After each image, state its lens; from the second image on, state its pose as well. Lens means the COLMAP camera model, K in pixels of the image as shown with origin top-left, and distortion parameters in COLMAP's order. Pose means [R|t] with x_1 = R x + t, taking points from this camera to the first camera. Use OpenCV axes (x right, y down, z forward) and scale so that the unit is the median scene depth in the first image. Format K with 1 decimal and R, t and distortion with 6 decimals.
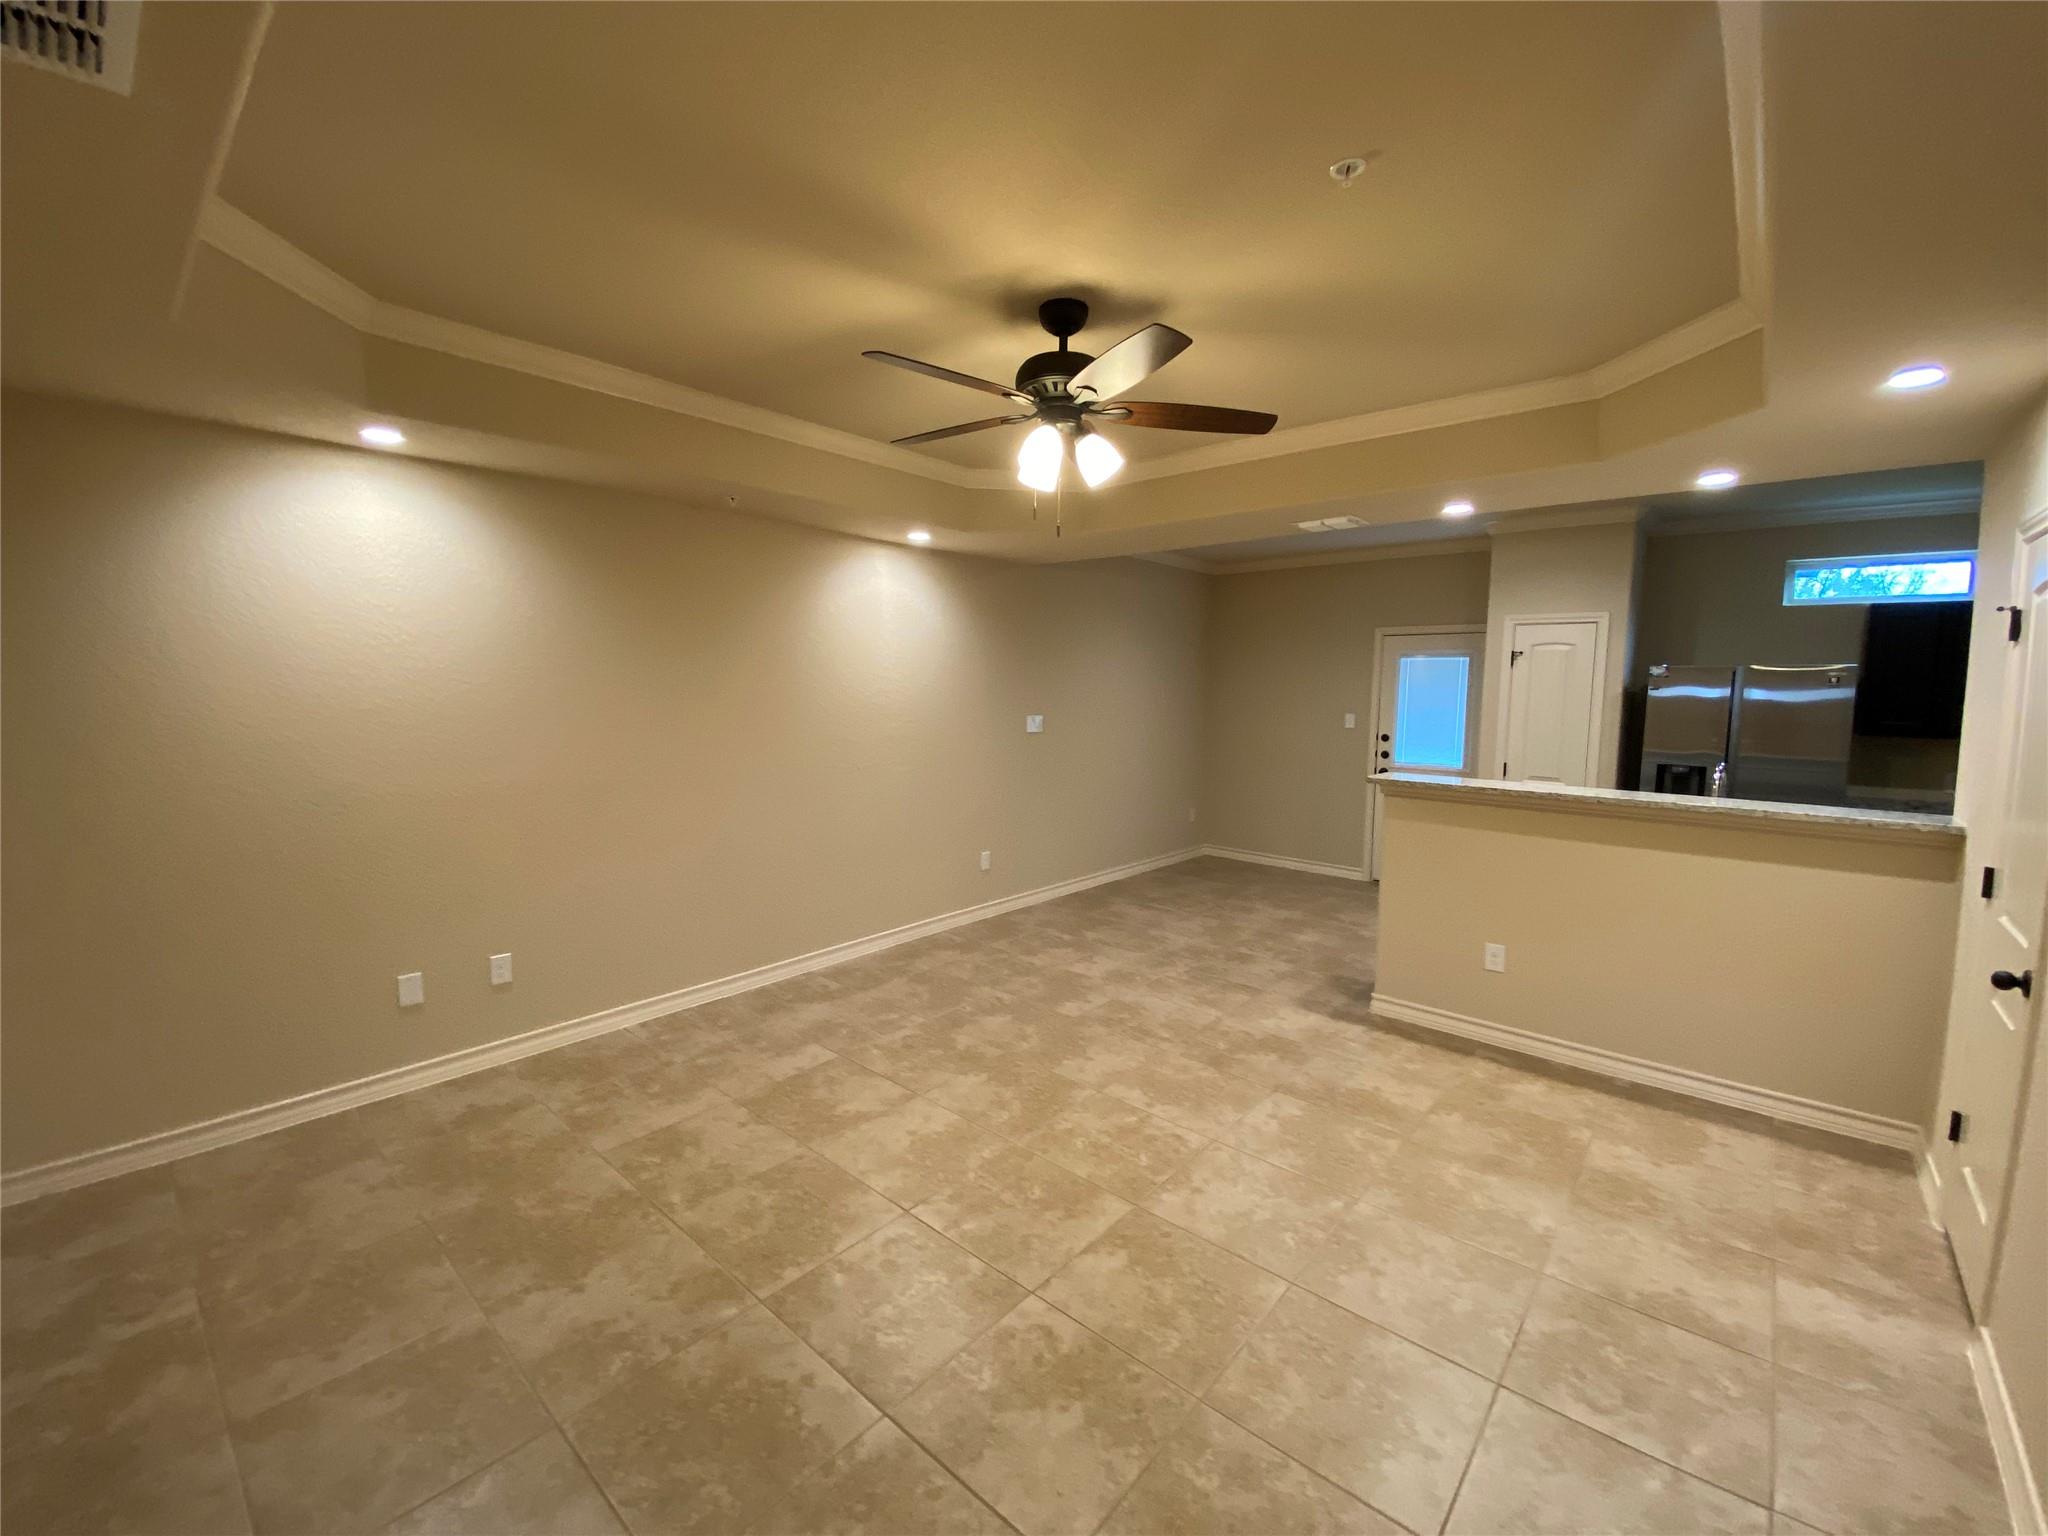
lens RADIAL K [[828.0, 0, 1007.2], [0, 828.0, 757.5], [0, 0, 1]] dist [0.017352, -0.020047]
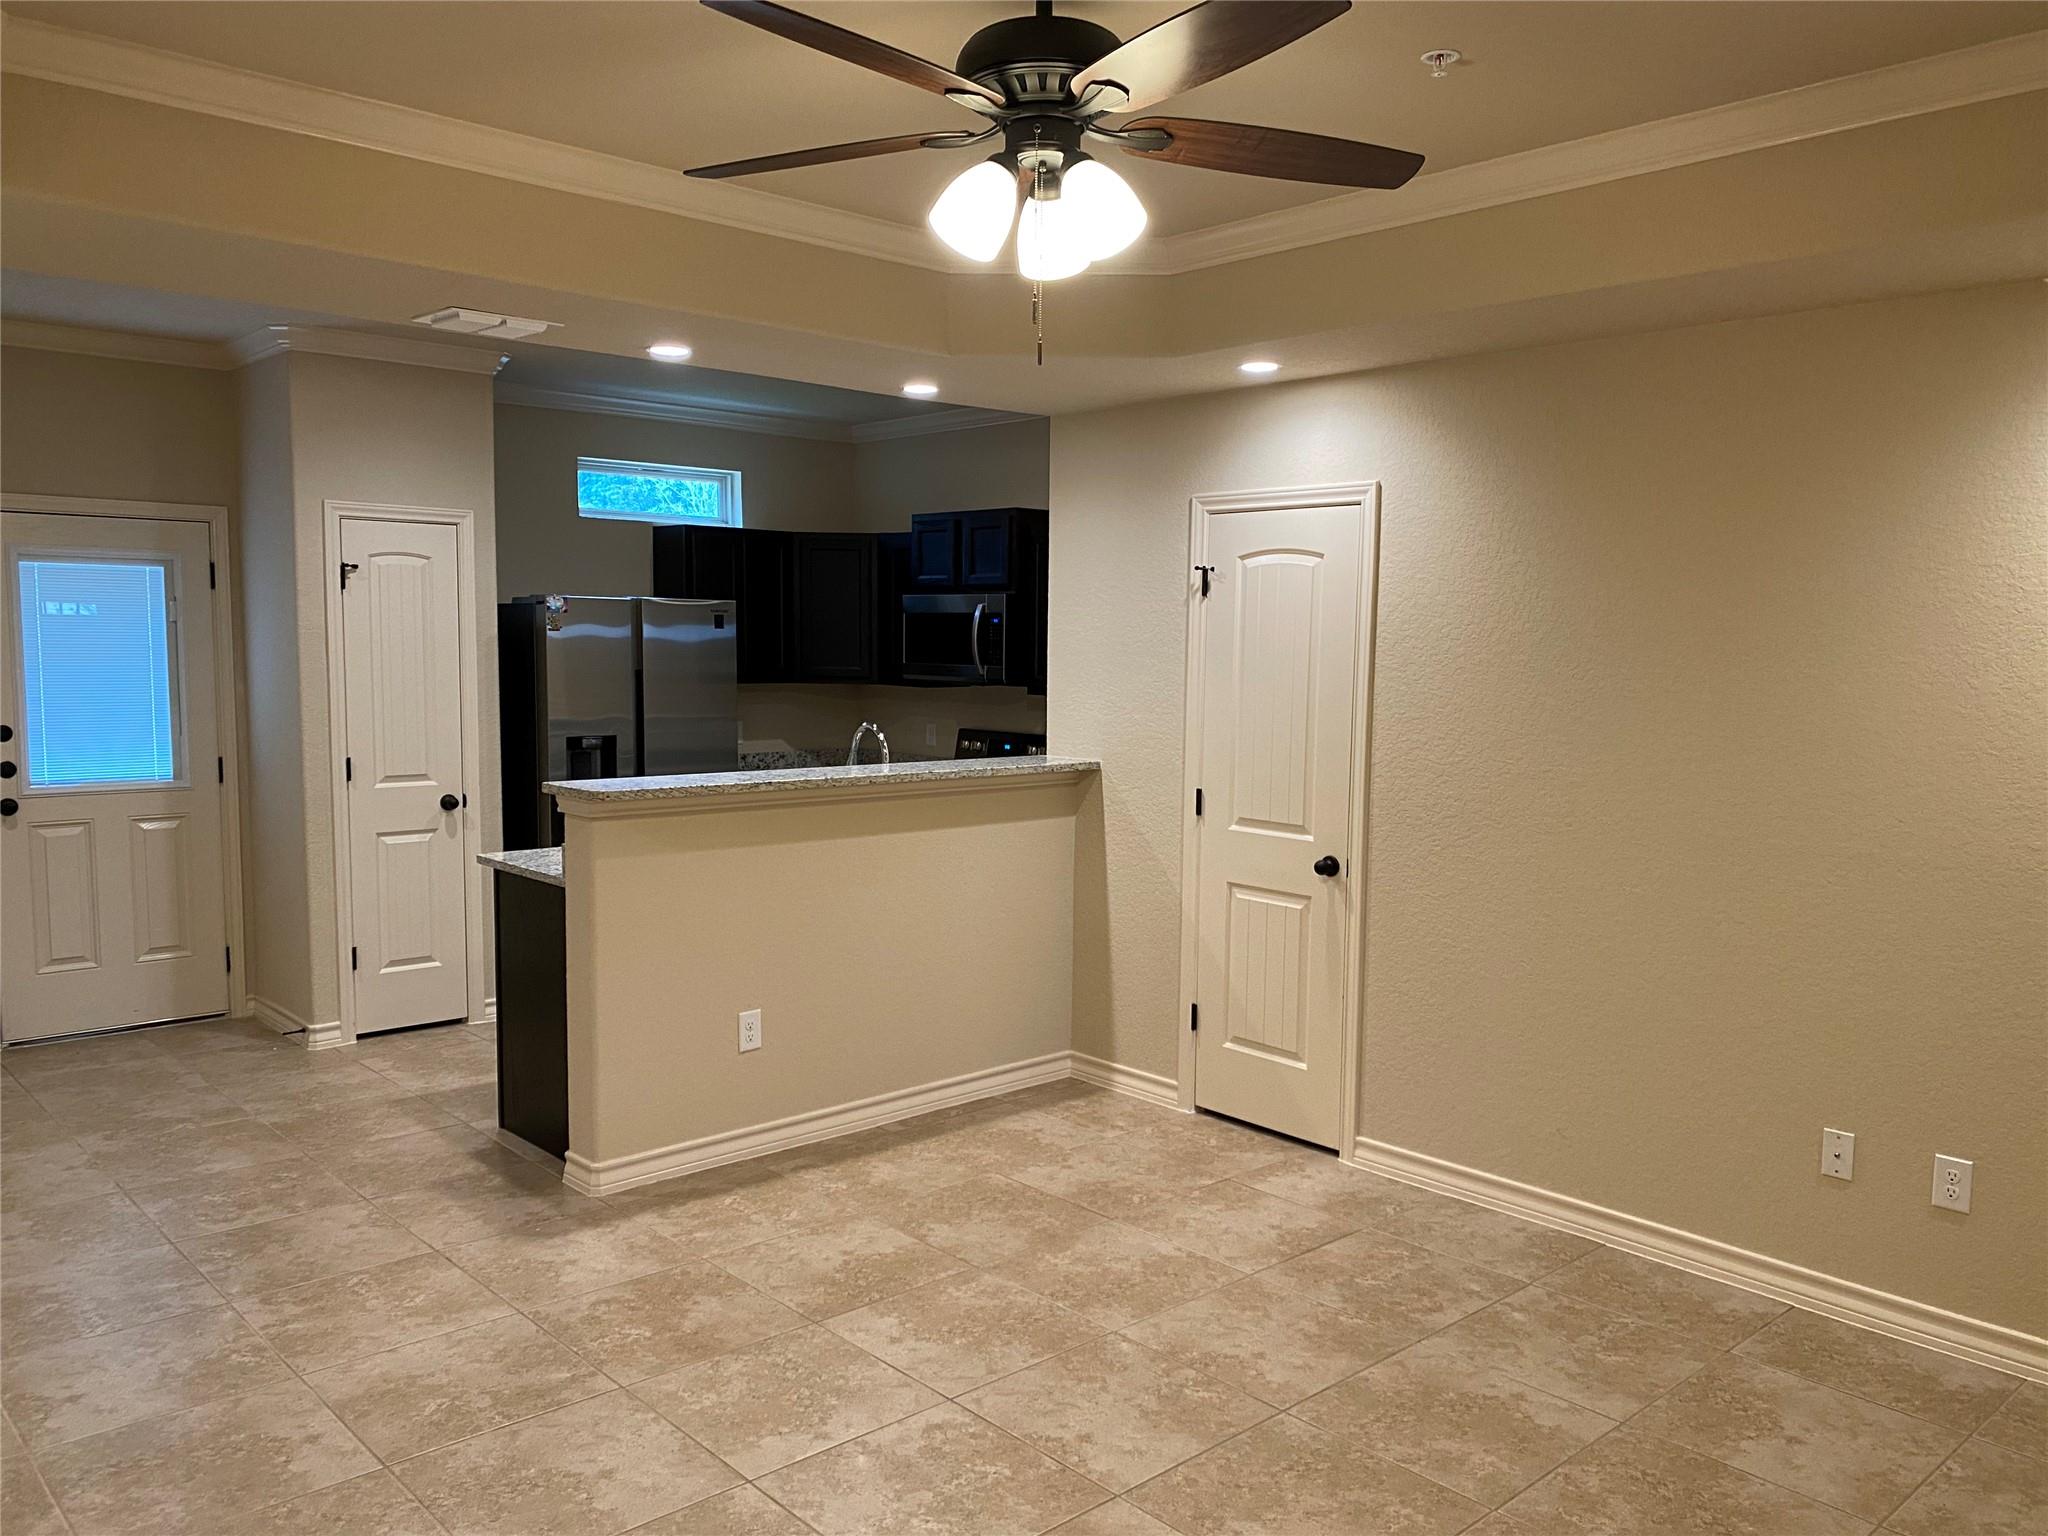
lens RADIAL K [[1579.0, 0, 1034.0], [0, 1579.0, 771.4], [0, 0, 1]] dist [0.049881, -0.069200]
pose [[0.098771, -0.100458, 0.990027, -0.728109], [0.078059, 0.992608, 0.092932, -0.081402], [-0.992044, 0.068102, 0.105882, 0.682302]]
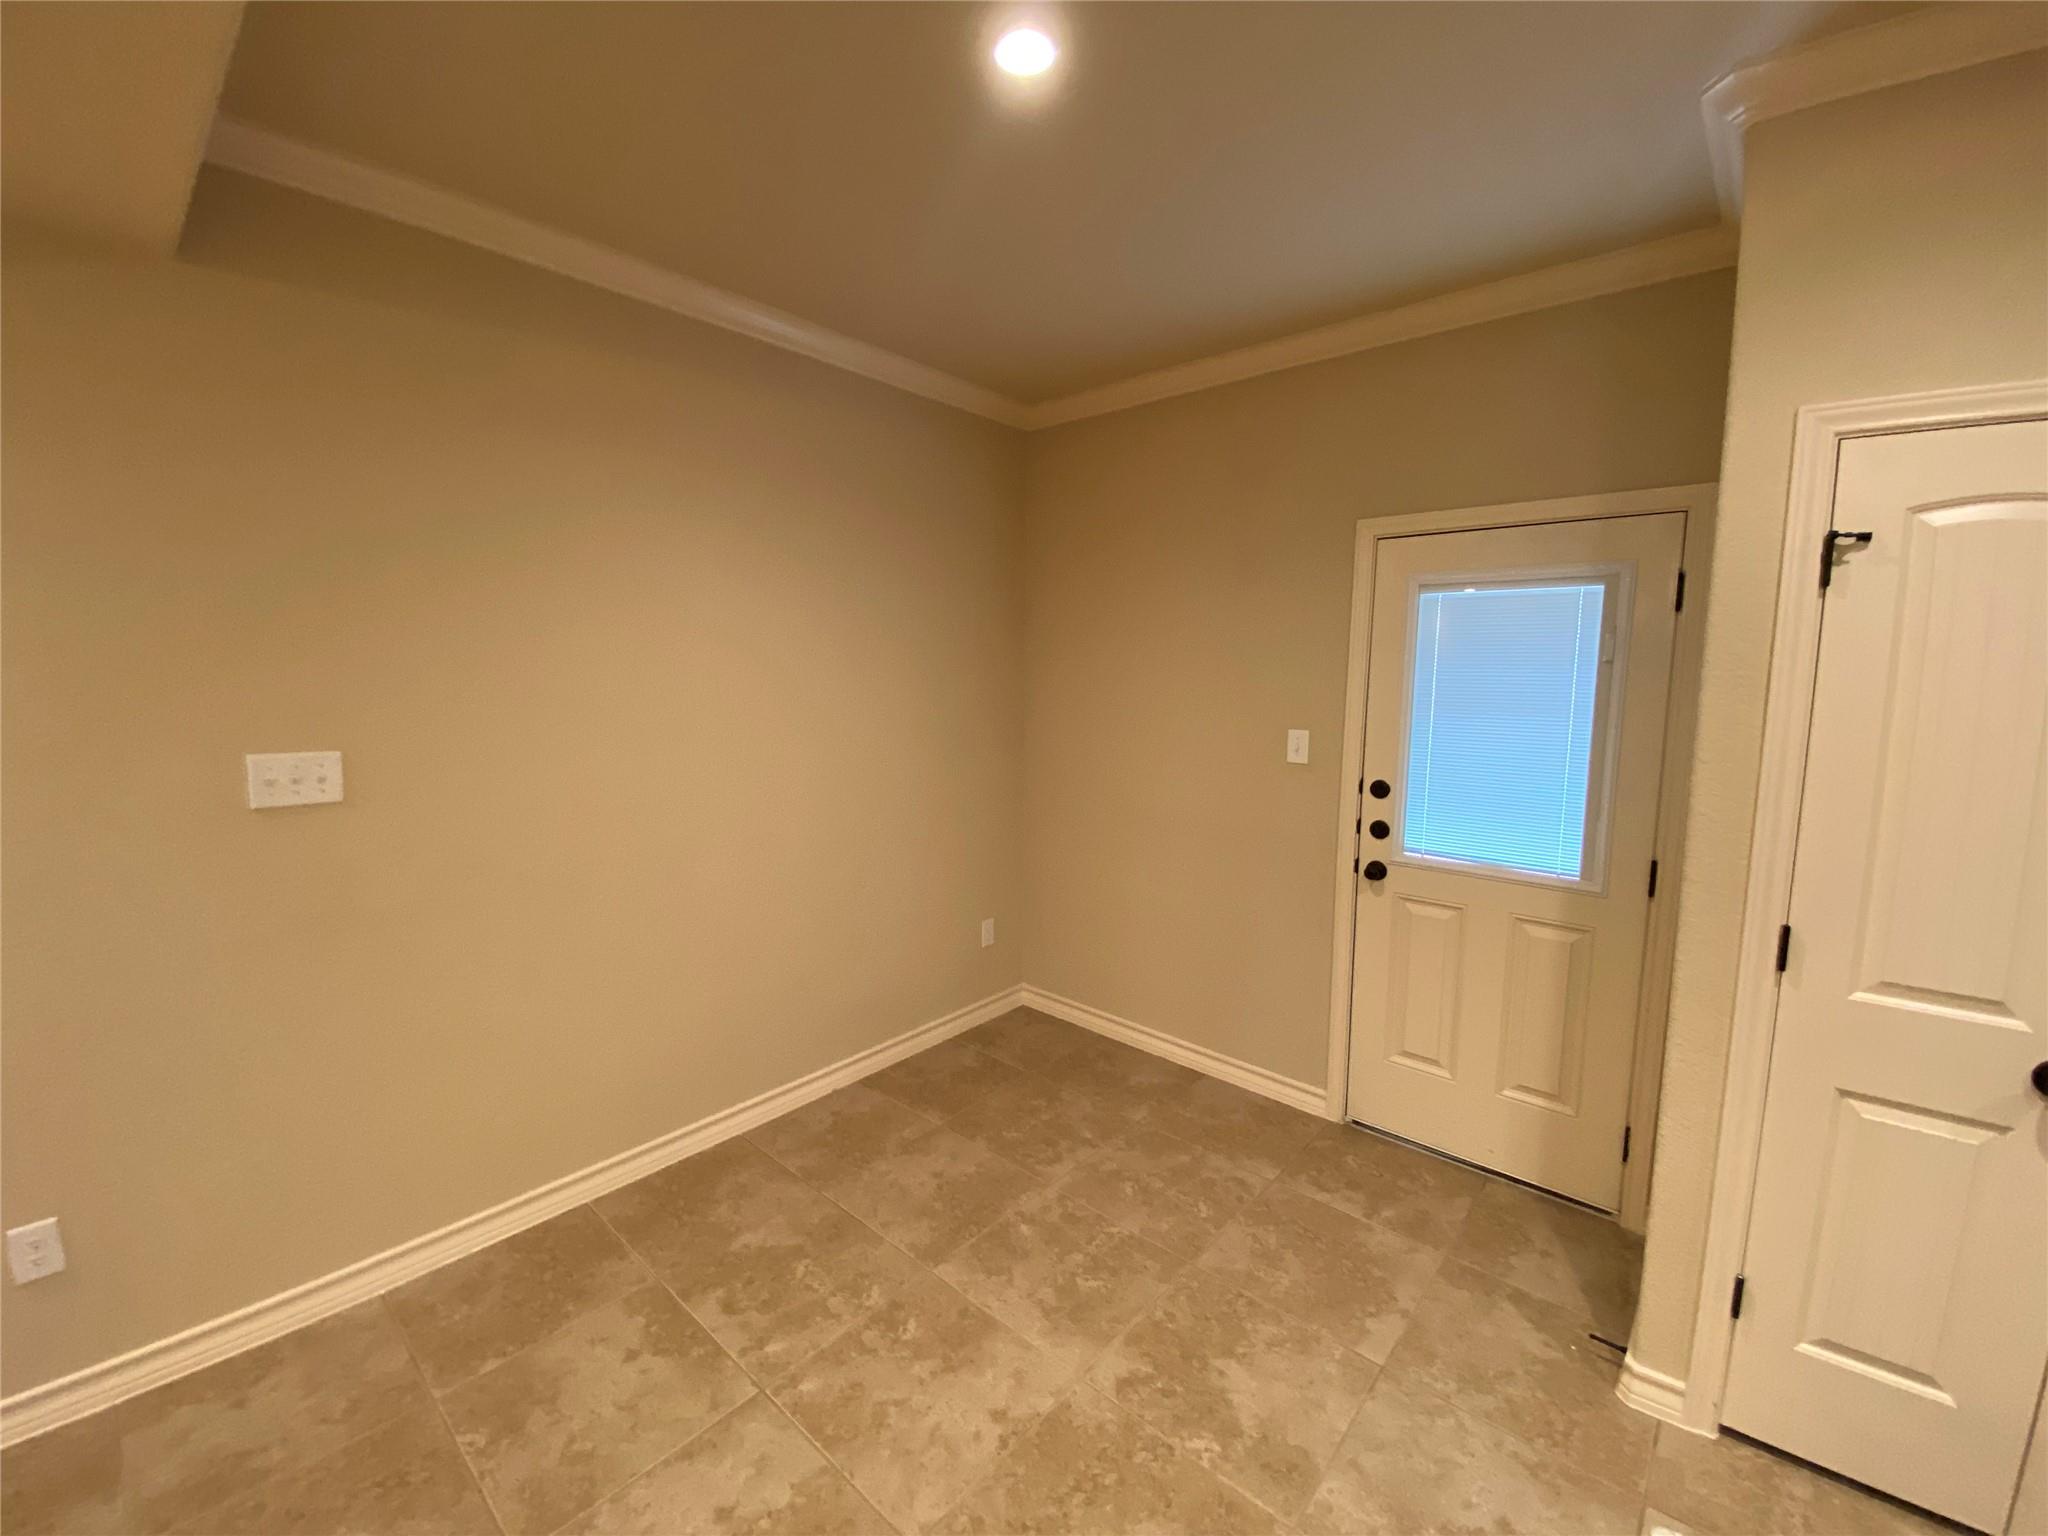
lens RADIAL K [[833.4, 0, 992.3], [0, 833.4, 758.0], [0, 0, 1]] dist [-0.035157, -0.000286]
pose [[0.999998, -0.000684, -0.002068, 0.531692], [0.000727, 0.999779, 0.021019, -0.095336], [0.002053, -0.021021, 0.999777, 1.189493]]
